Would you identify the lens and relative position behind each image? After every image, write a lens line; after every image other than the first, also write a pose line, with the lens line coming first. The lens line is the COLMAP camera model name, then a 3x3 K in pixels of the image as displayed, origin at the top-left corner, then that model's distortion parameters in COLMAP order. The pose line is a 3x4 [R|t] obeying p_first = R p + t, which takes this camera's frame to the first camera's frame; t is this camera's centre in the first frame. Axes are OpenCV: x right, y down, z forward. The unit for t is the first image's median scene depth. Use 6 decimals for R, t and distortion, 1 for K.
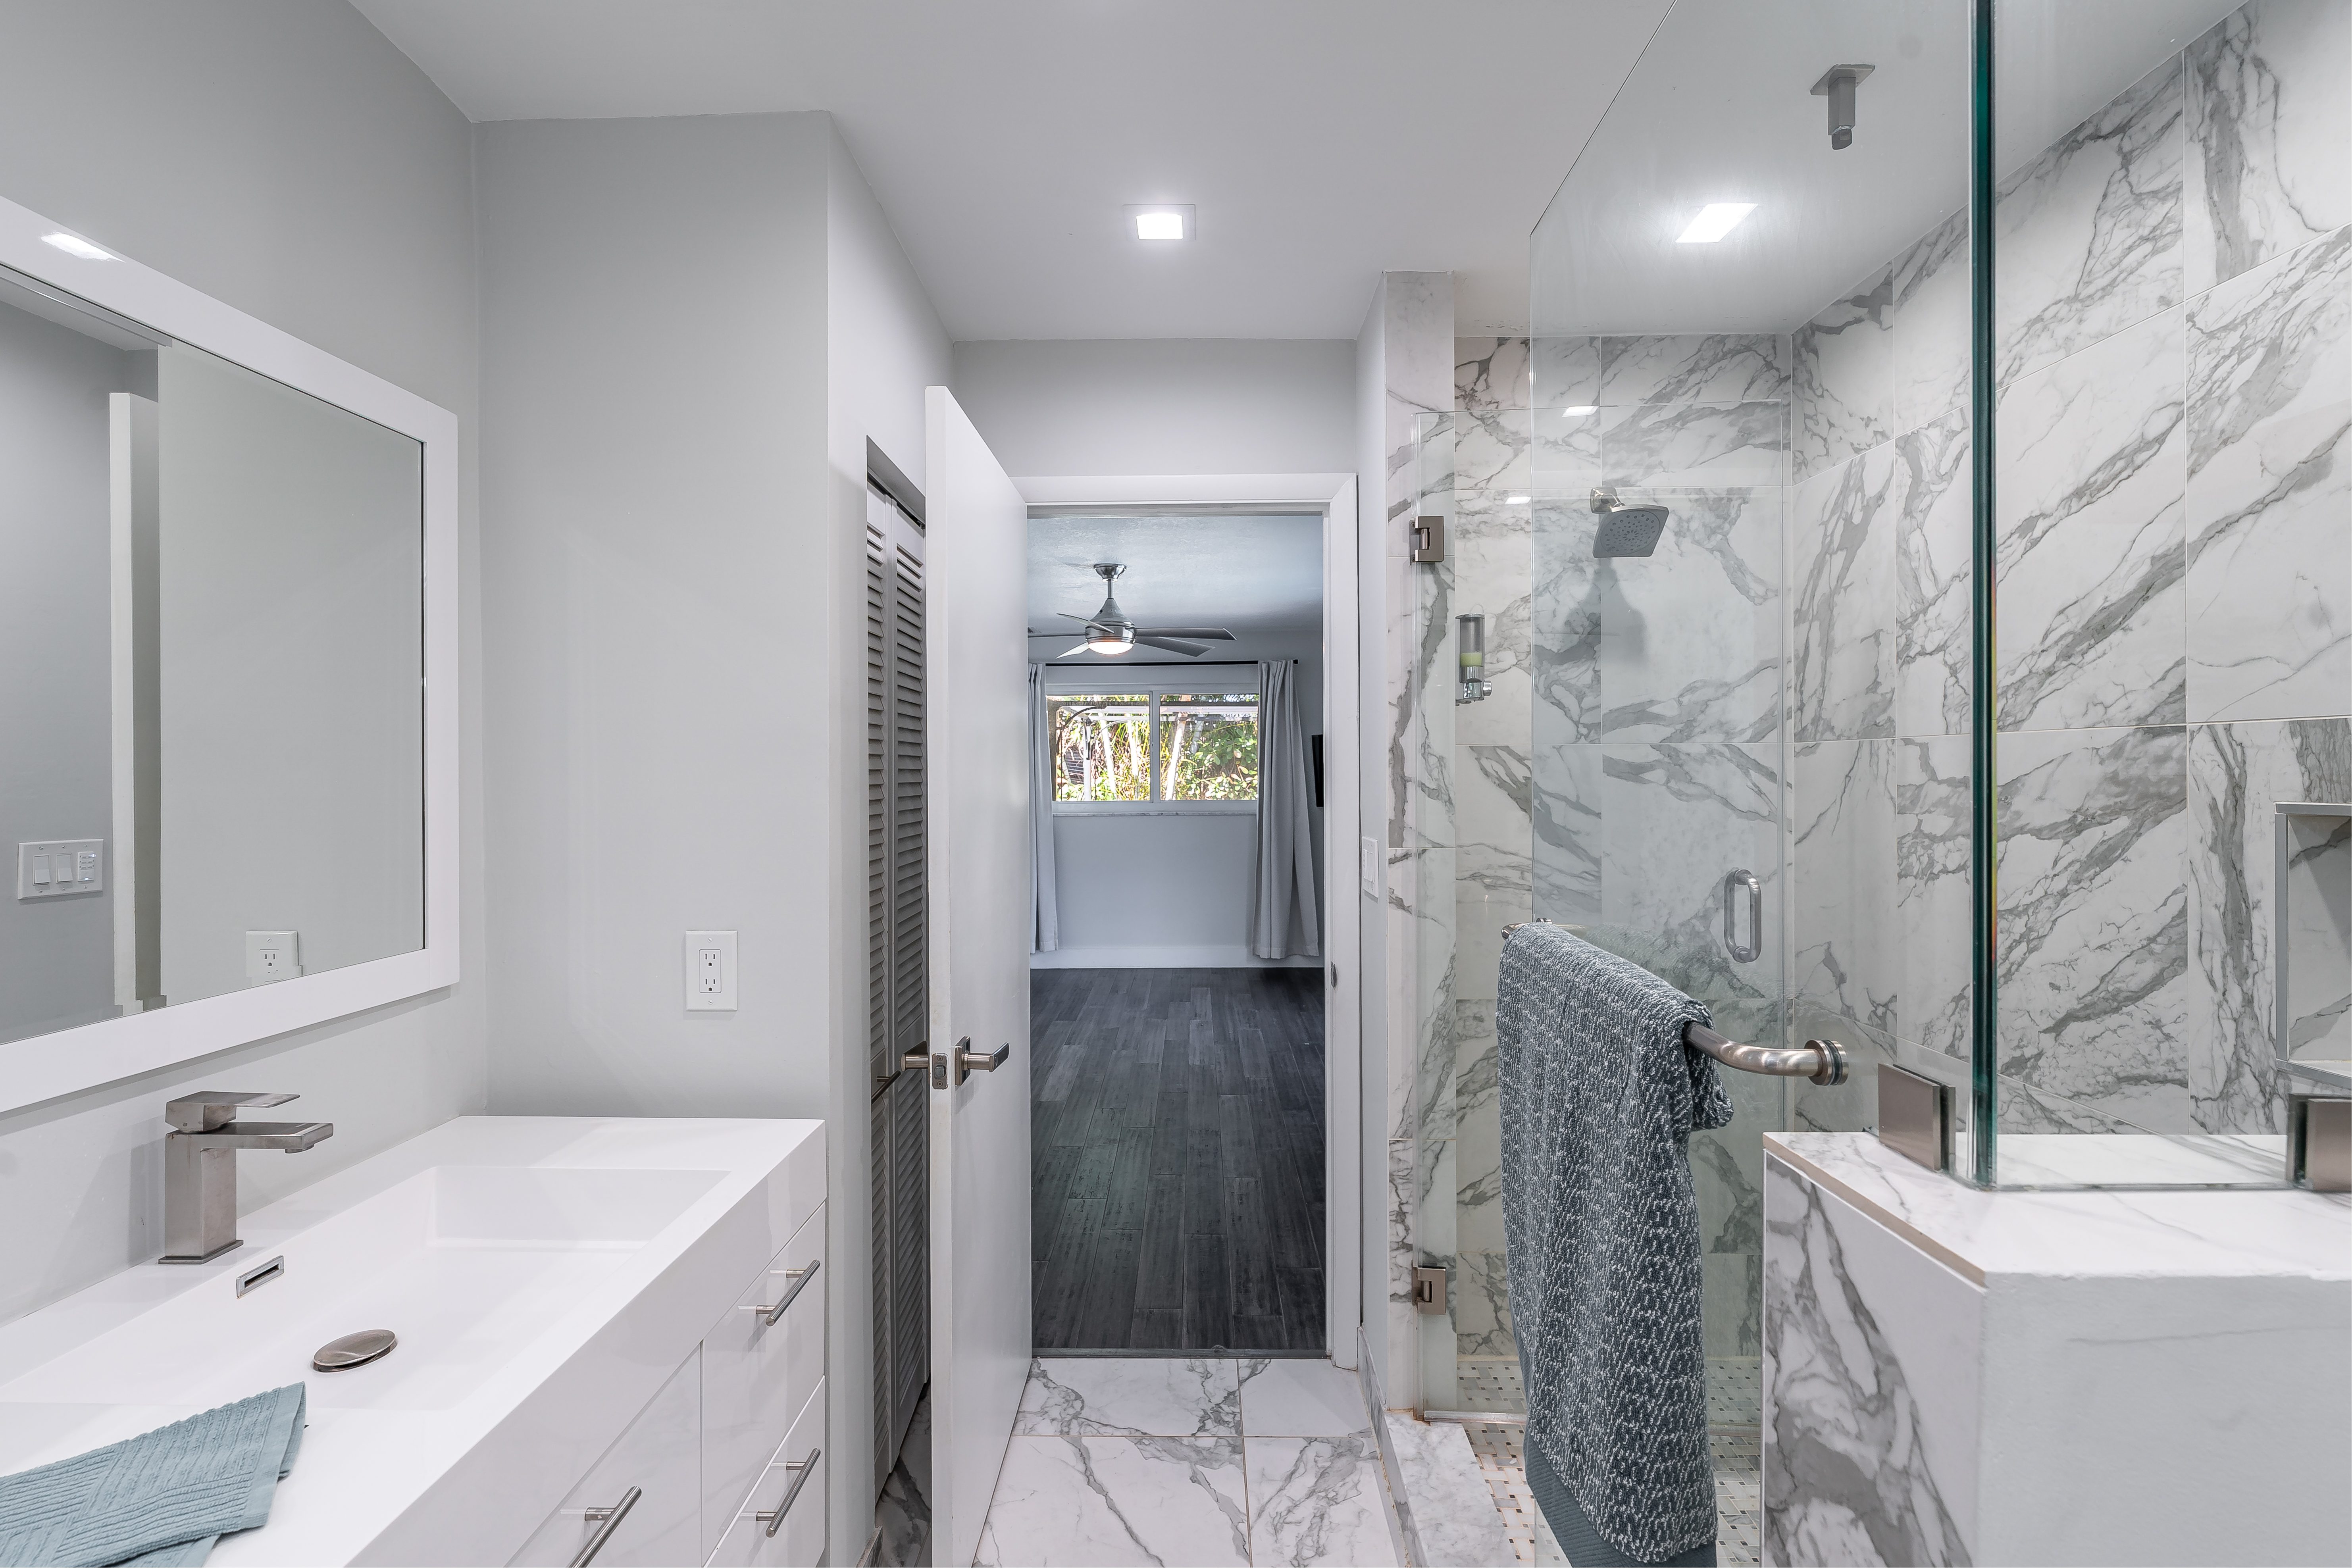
lens RADIAL K [[1044.1, 0, 1177.1], [0, 1044.1, 775.0], [0, 0, 1]] dist [-0.000248, -0.000578]
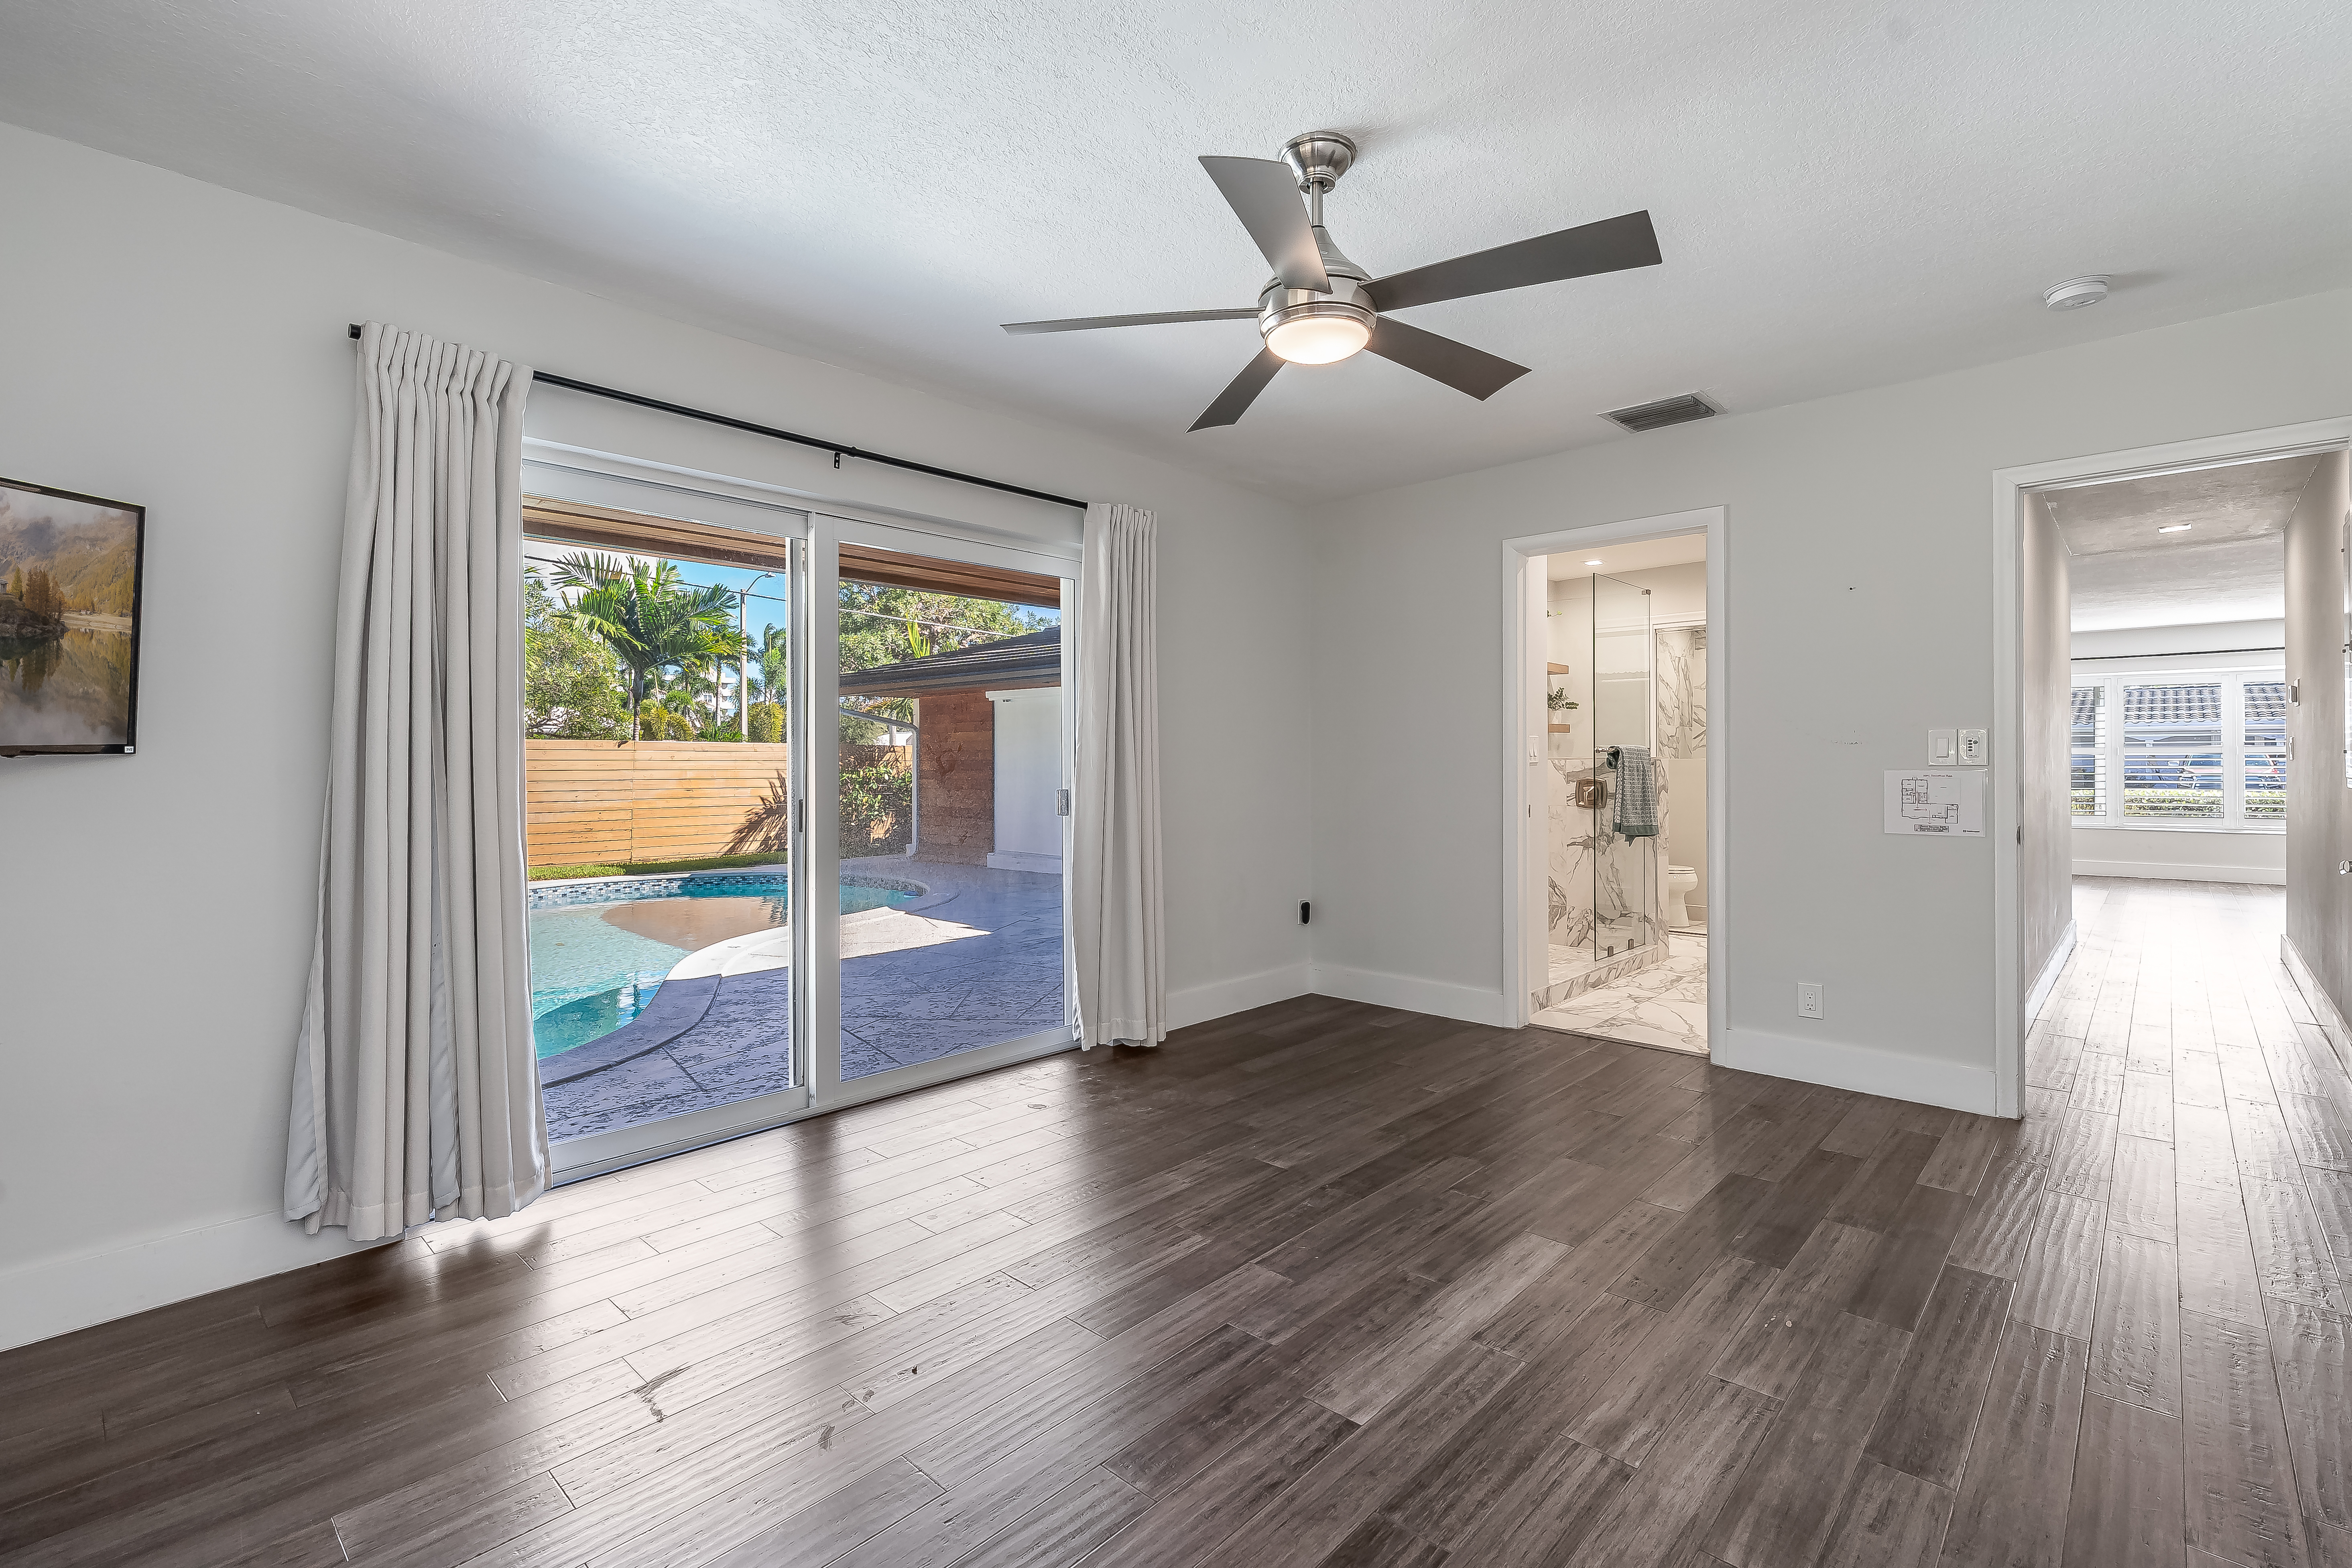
lens RADIAL K [[1055.9, 0, 1179.9], [0, 1055.9, 763.2], [0, 0, 1]] dist [0.002288, -0.000348]
pose [[-0.746655, 0.006494, 0.665180, -0.656825], [0.006569, 0.999976, -0.002389, 0.107657], [-0.665179, 0.002586, -0.746679, 2.913167]]
